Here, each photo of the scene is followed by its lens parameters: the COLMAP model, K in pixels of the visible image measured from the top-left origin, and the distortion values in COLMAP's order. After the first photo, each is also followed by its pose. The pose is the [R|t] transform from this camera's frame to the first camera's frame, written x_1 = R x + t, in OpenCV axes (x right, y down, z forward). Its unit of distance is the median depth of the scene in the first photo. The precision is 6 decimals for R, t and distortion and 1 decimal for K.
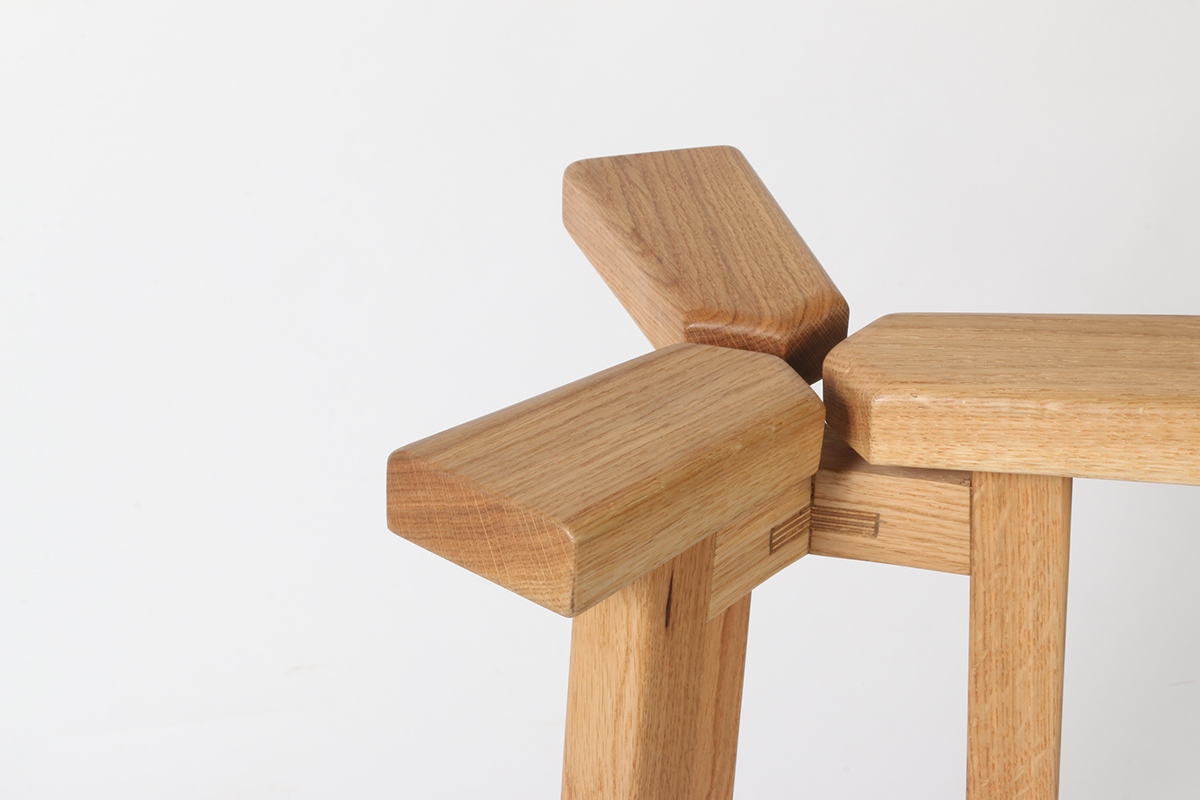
lens RADIAL K [[2213.7, 0, 600.0], [0, 2213.7, 400.0], [0, 0, 1]] dist [-0.108967, -0.109635]
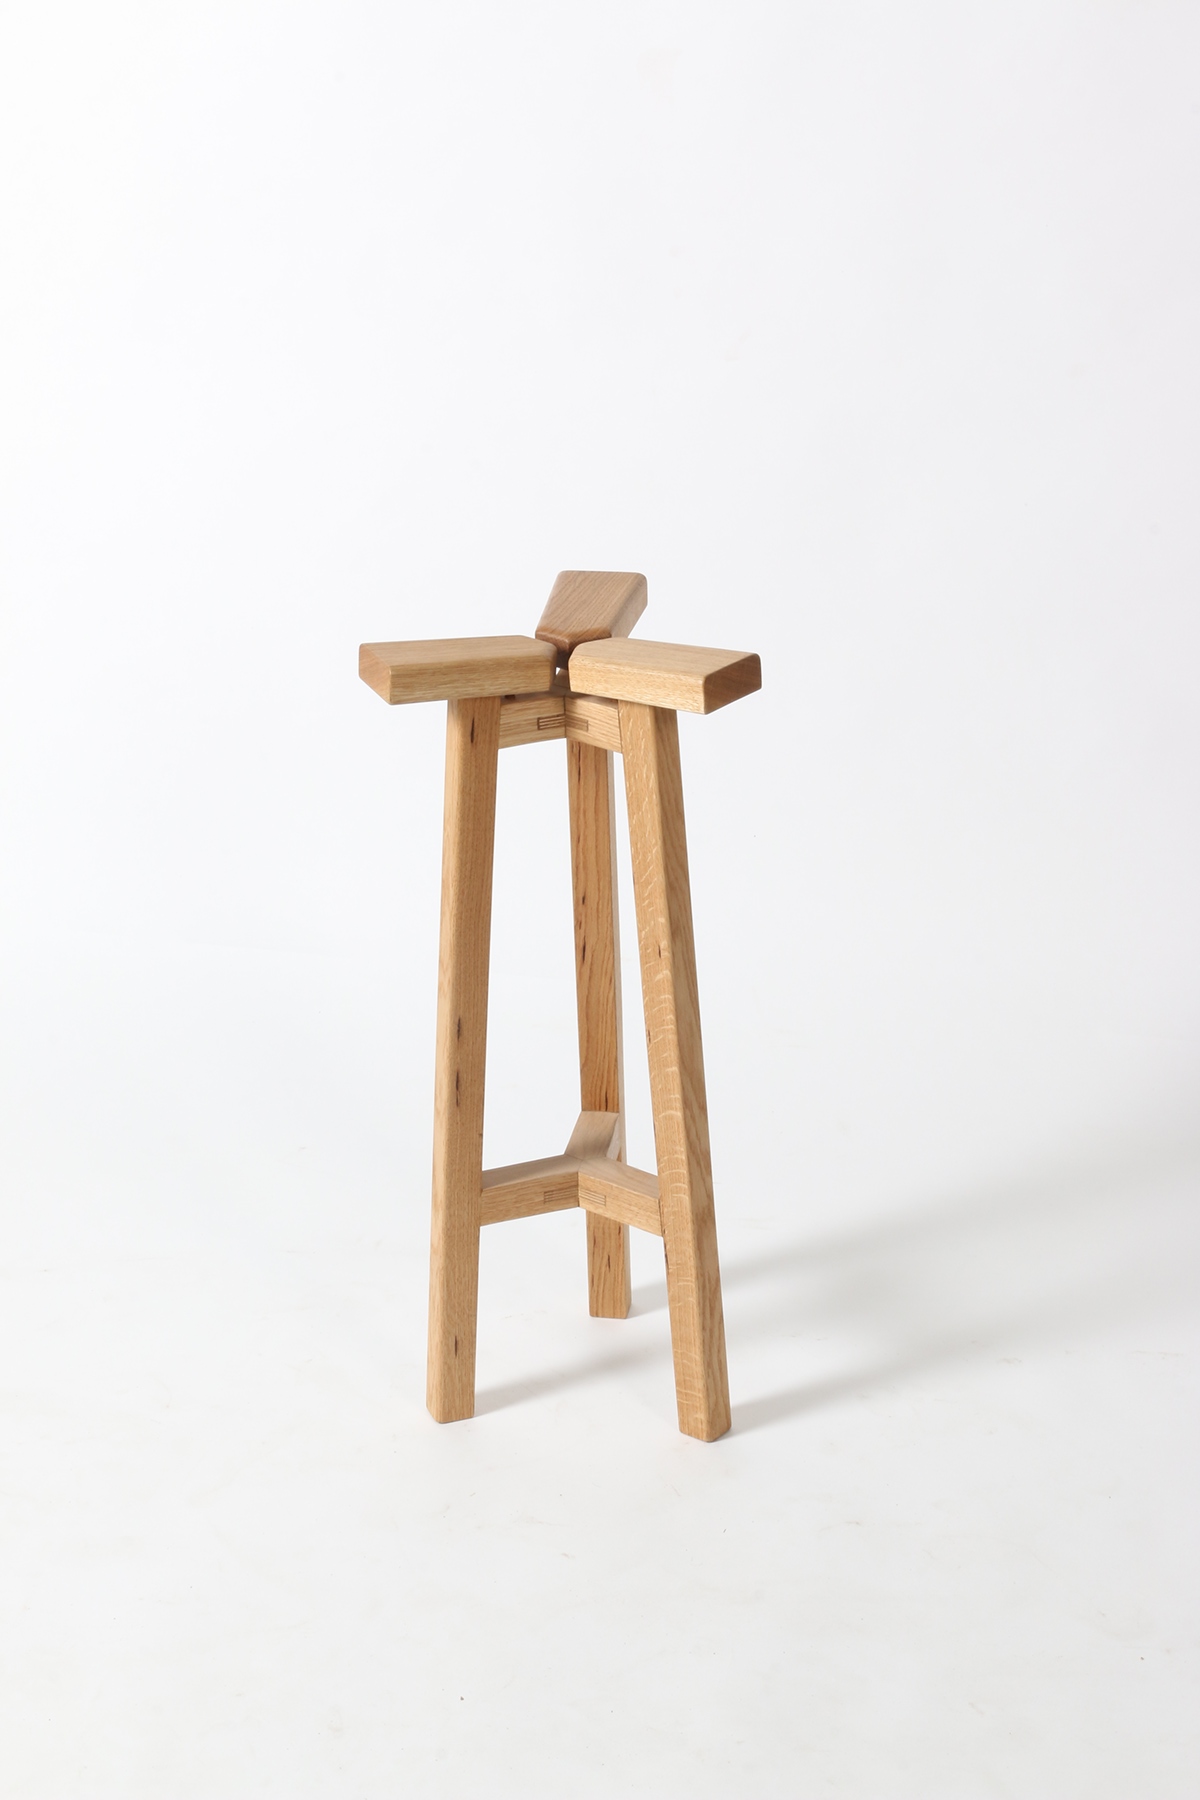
lens RADIAL K [[3320.5, 0, 600.0], [0, 3320.5, 900.0], [0, 0, 1]] dist [-0.108967, -0.109635]
pose [[0.888337, 0.142066, -0.436664, 1.683095], [-0.183766, 0.981456, -0.054537, 0.423961], [0.420818, 0.128691, 0.897970, -2.072207]]
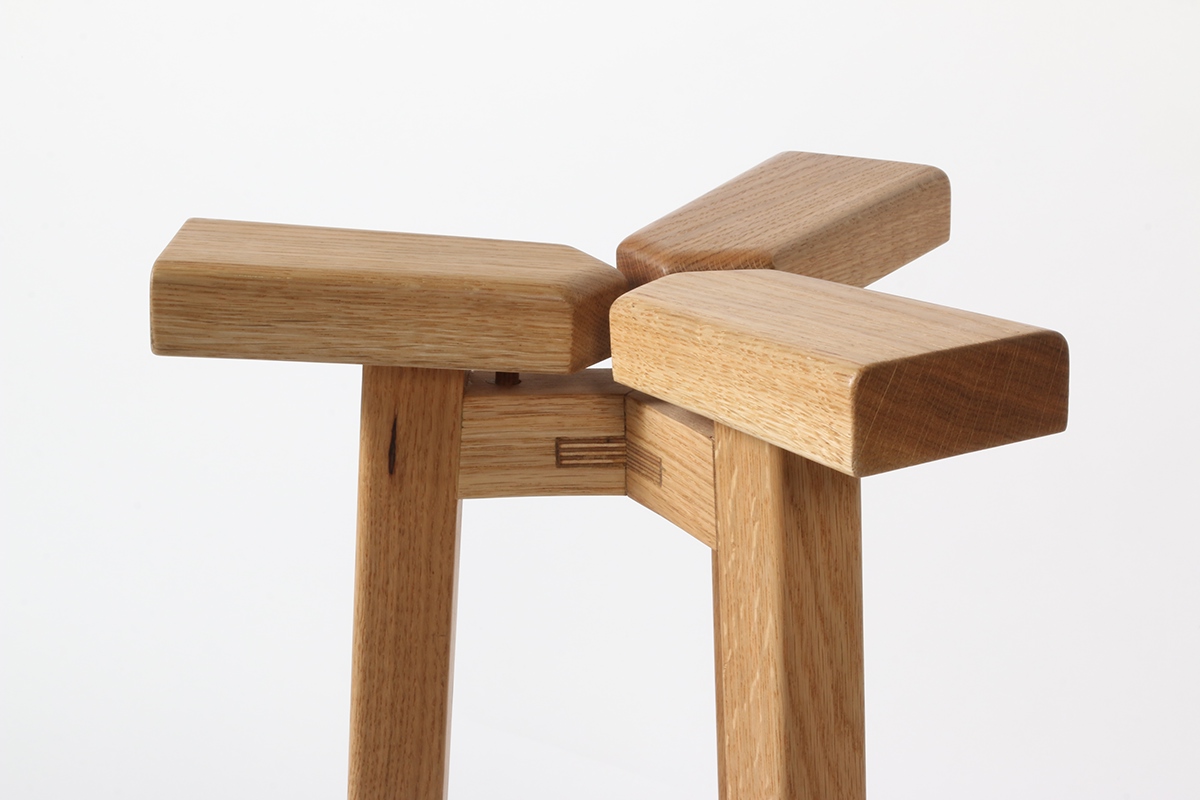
lens RADIAL K [[2213.7, 0, 600.0], [0, 2213.7, 400.0], [0, 0, 1]] dist [-0.108967, -0.109635]
pose [[0.651663, 0.202858, -0.730879, 0.799752], [-0.338138, 0.940224, -0.040526, 0.075967], [0.678968, 0.273547, 0.681303, 0.345677]]
